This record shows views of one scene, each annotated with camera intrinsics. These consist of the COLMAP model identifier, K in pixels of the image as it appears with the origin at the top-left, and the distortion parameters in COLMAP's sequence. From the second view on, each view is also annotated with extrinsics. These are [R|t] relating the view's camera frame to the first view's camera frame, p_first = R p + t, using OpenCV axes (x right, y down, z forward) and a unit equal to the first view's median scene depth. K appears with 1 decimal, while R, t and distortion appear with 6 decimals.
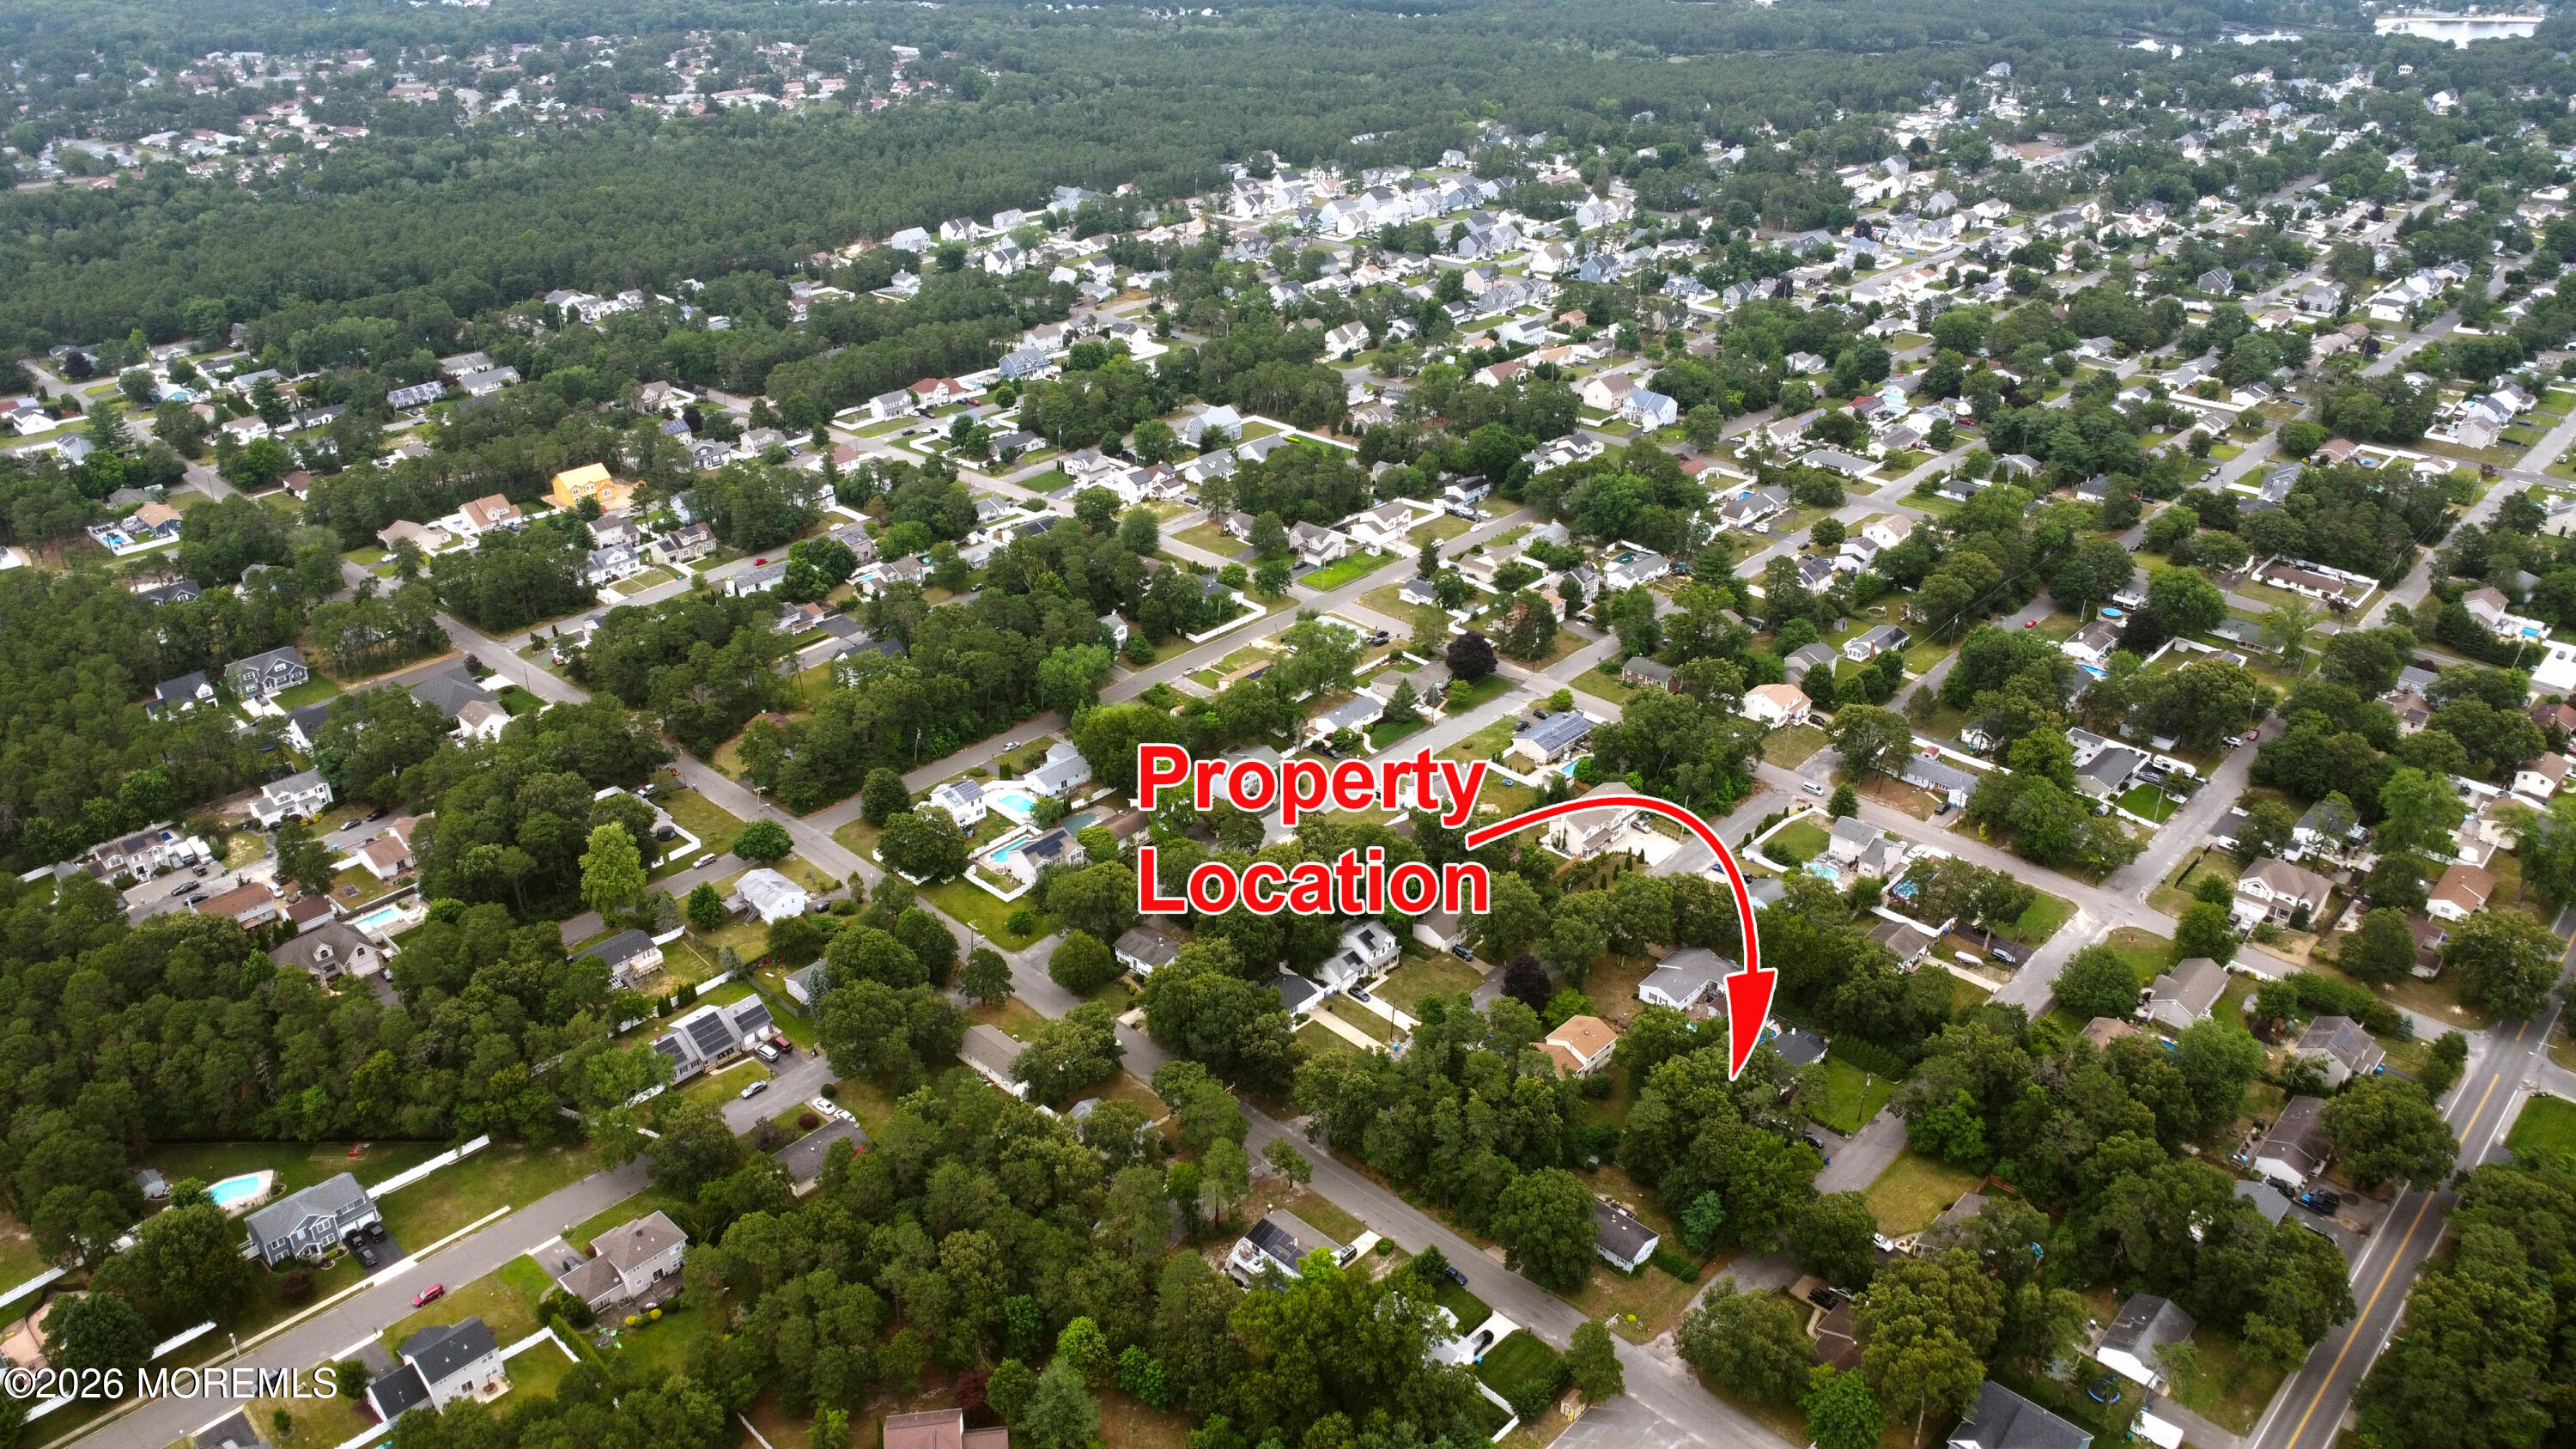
lens RADIAL K [[1855.0, 0, 1291.4], [0, 1855.0, 718.5], [0, 0, 1]] dist [-0.024991, -0.014517]
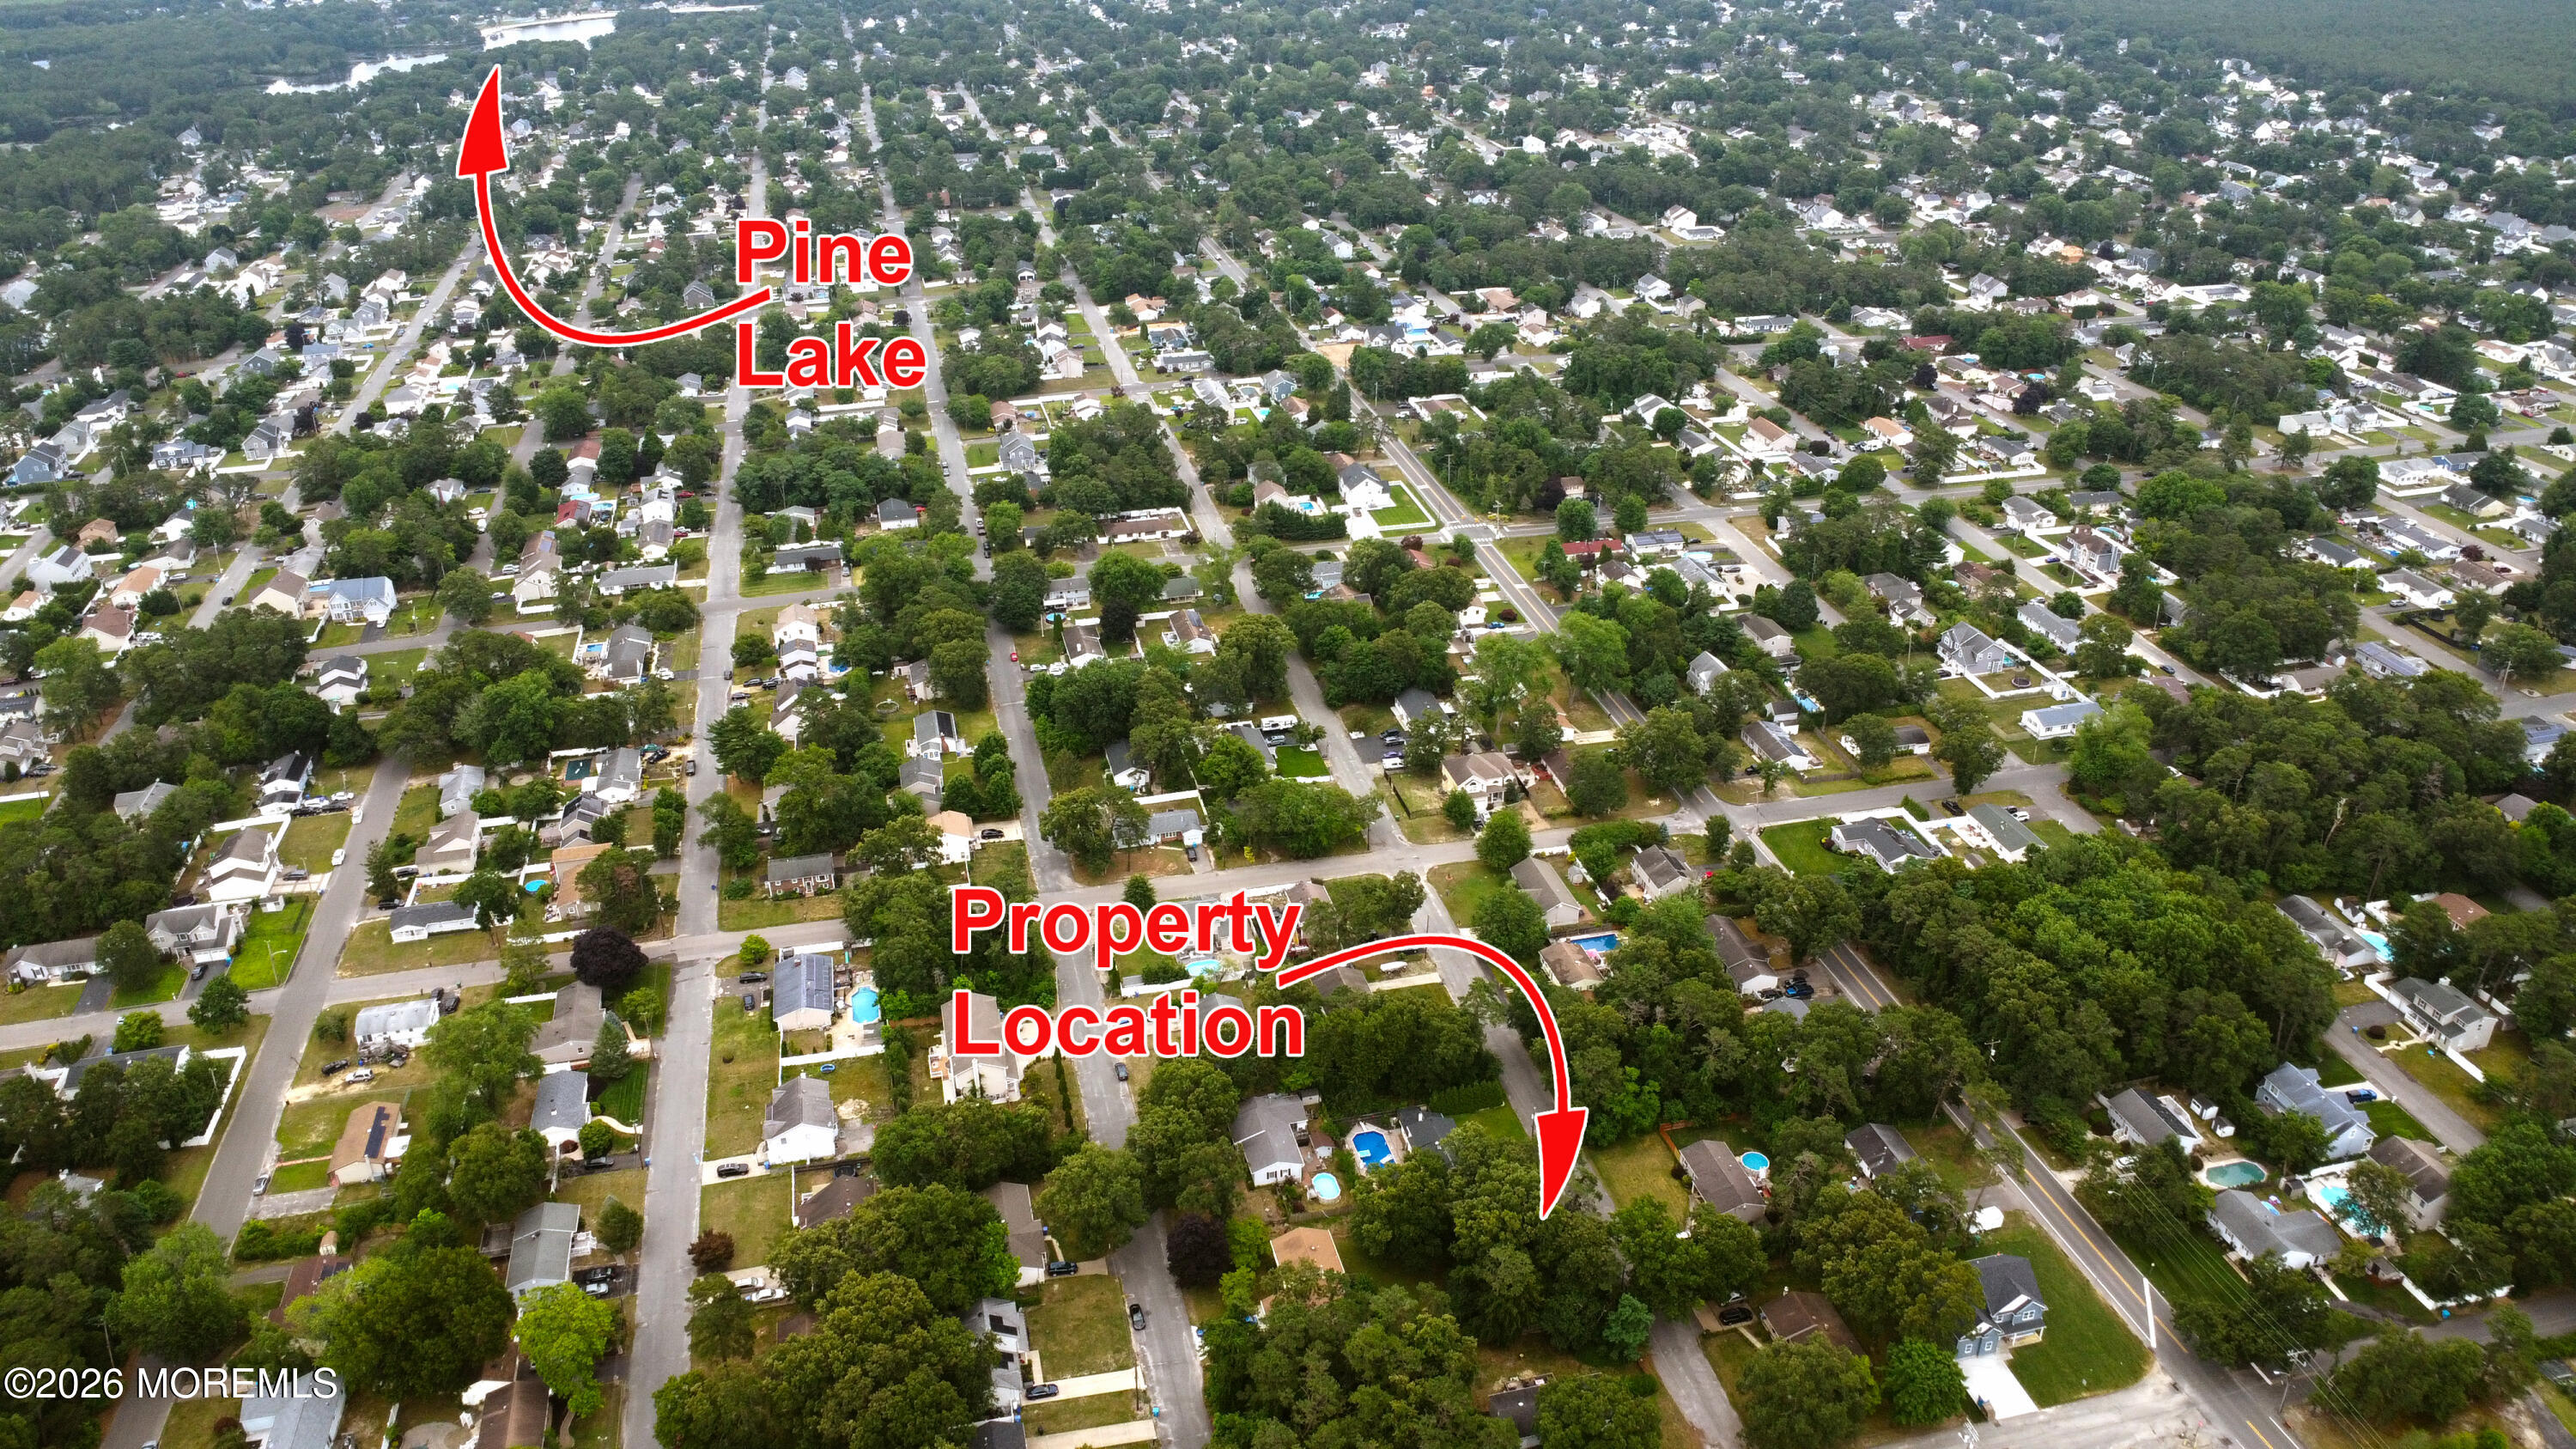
lens RADIAL K [[1855.0, 0, 1291.4], [0, 1855.0, 718.5], [0, 0, 1]] dist [-0.024991, -0.014517]
pose [[0.546374, -0.382123, 0.745290, -0.252120], [0.392650, 0.902872, 0.175064, -0.132377], [-0.739798, 0.196988, 0.643347, 0.267554]]
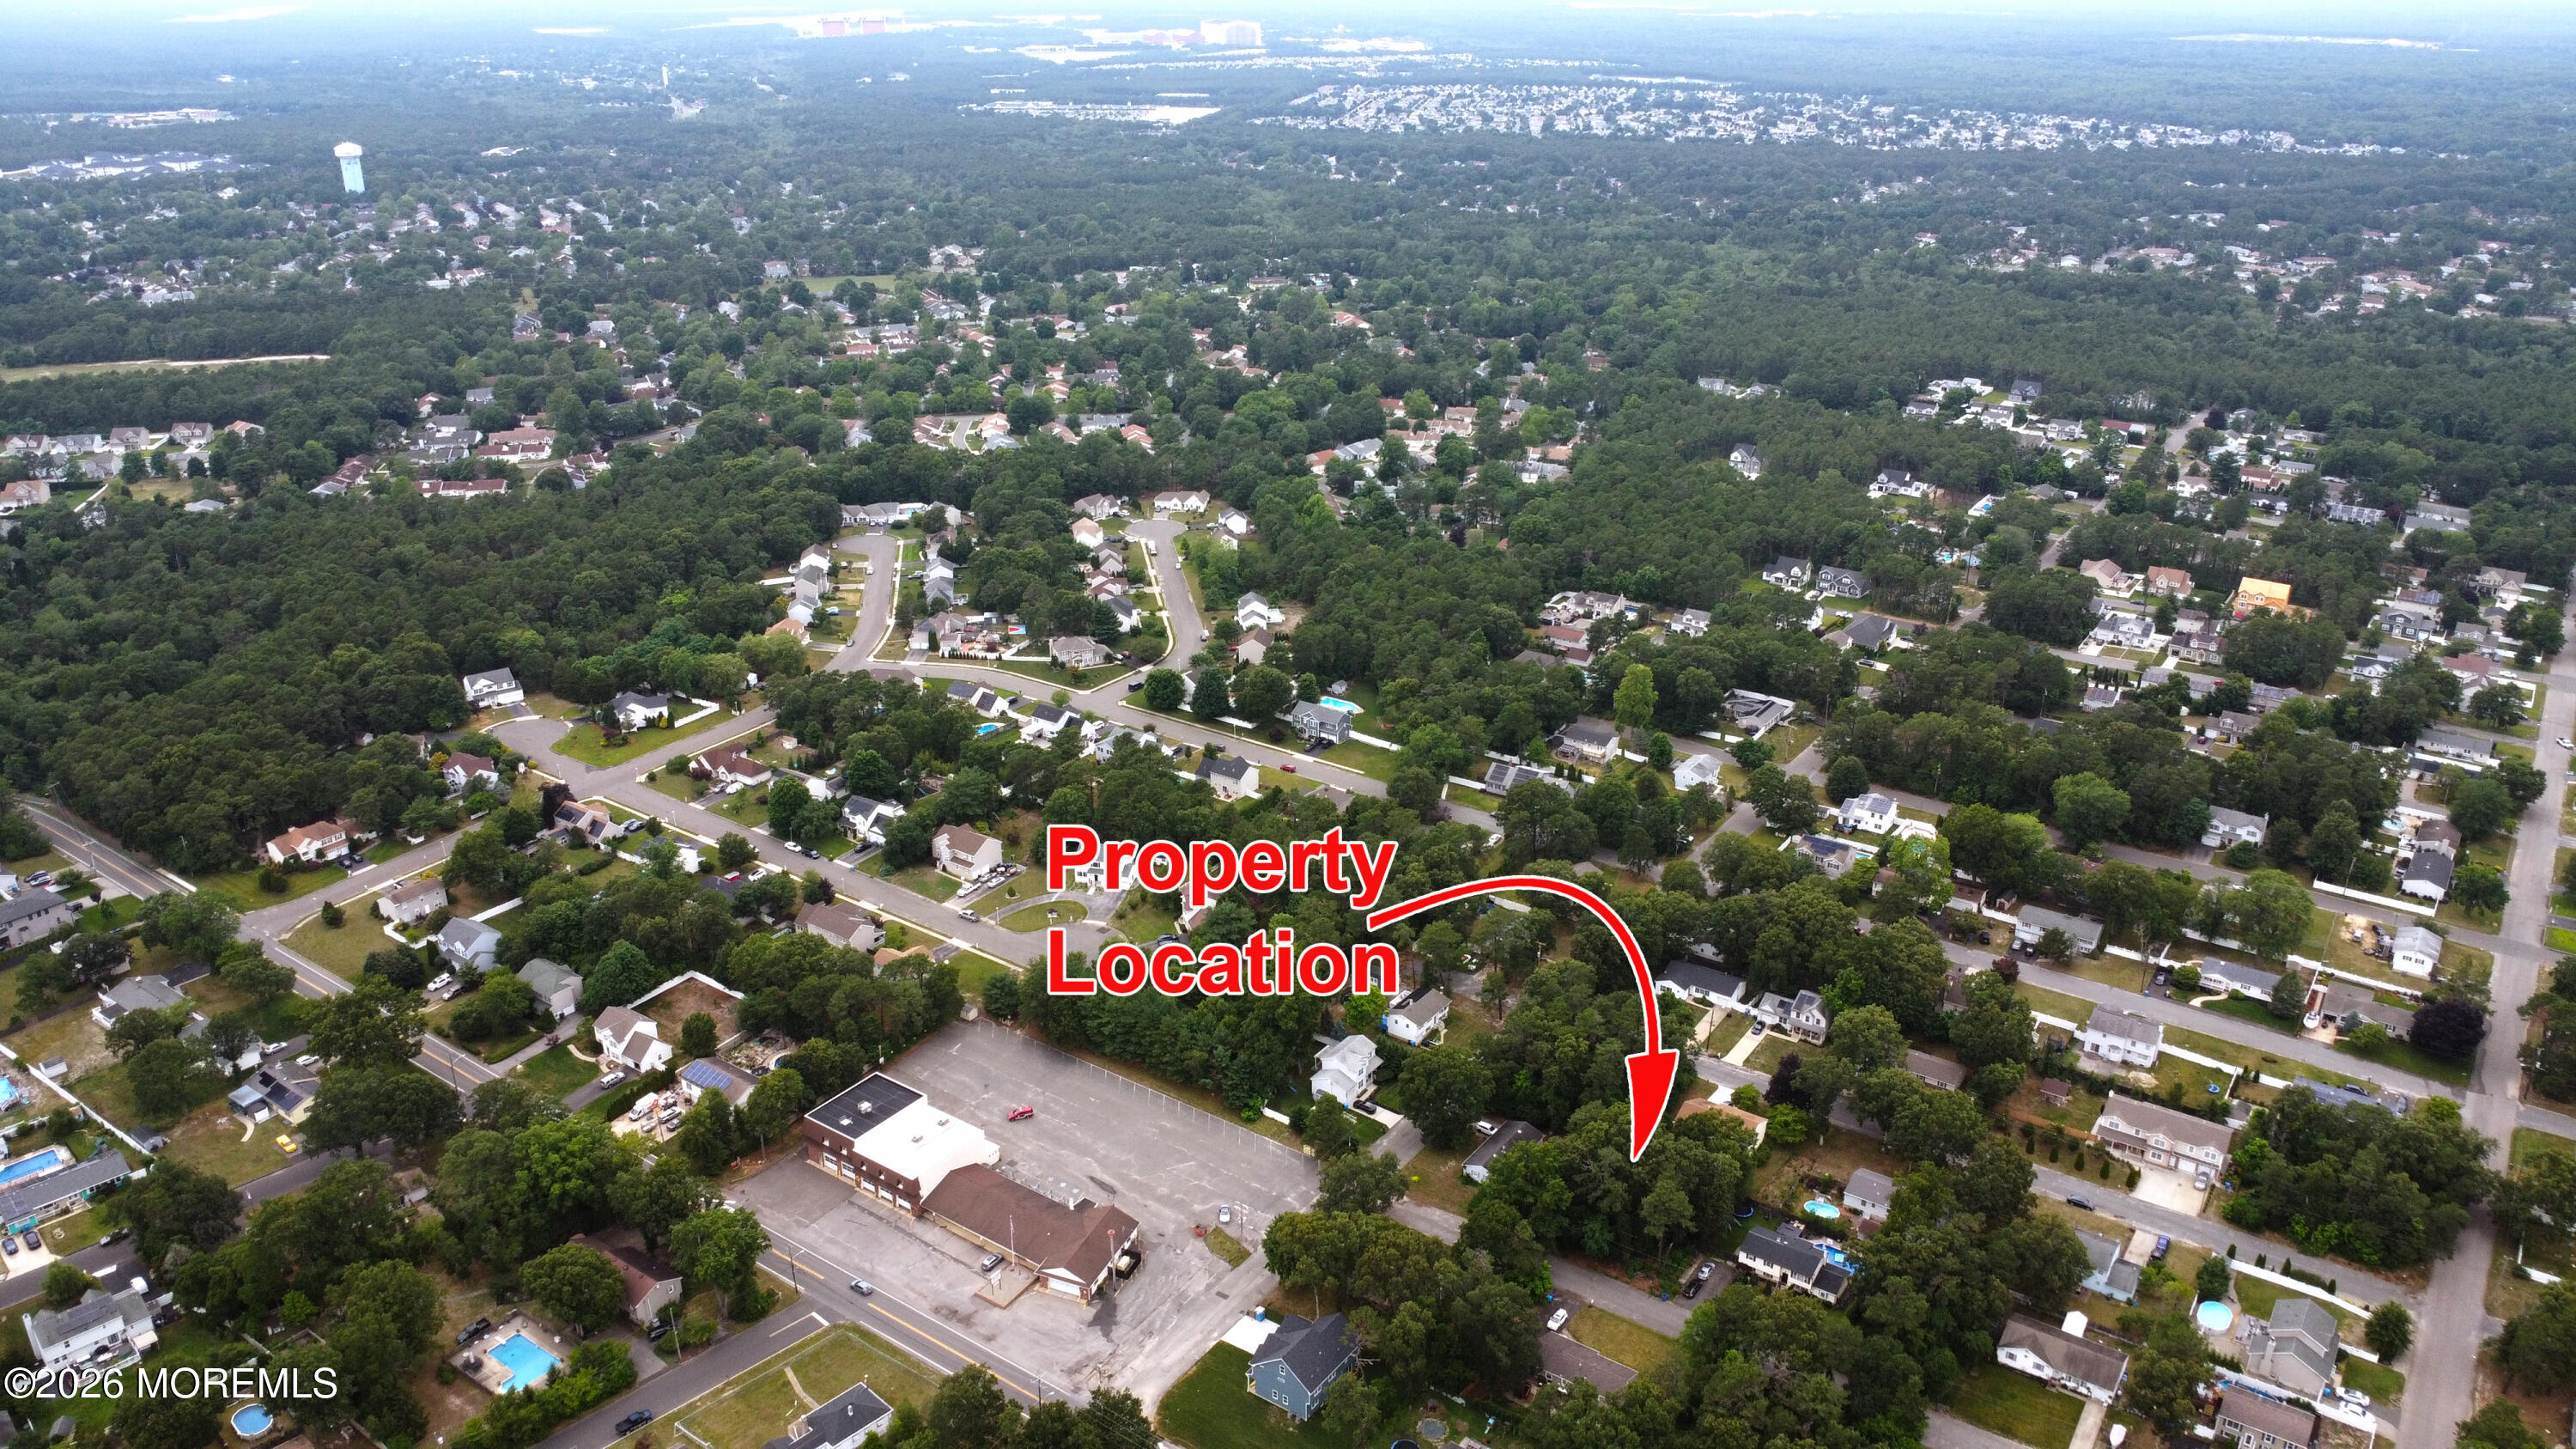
lens RADIAL K [[1855.0, 0, 1291.4], [0, 1855.0, 718.5], [0, 0, 1]] dist [-0.024991, -0.014517]
pose [[0.141184, 0.381401, -0.913565, 0.651916], [-0.450168, 0.846617, 0.283881, -0.136478], [0.881712, 0.371178, 0.291224, 0.250576]]
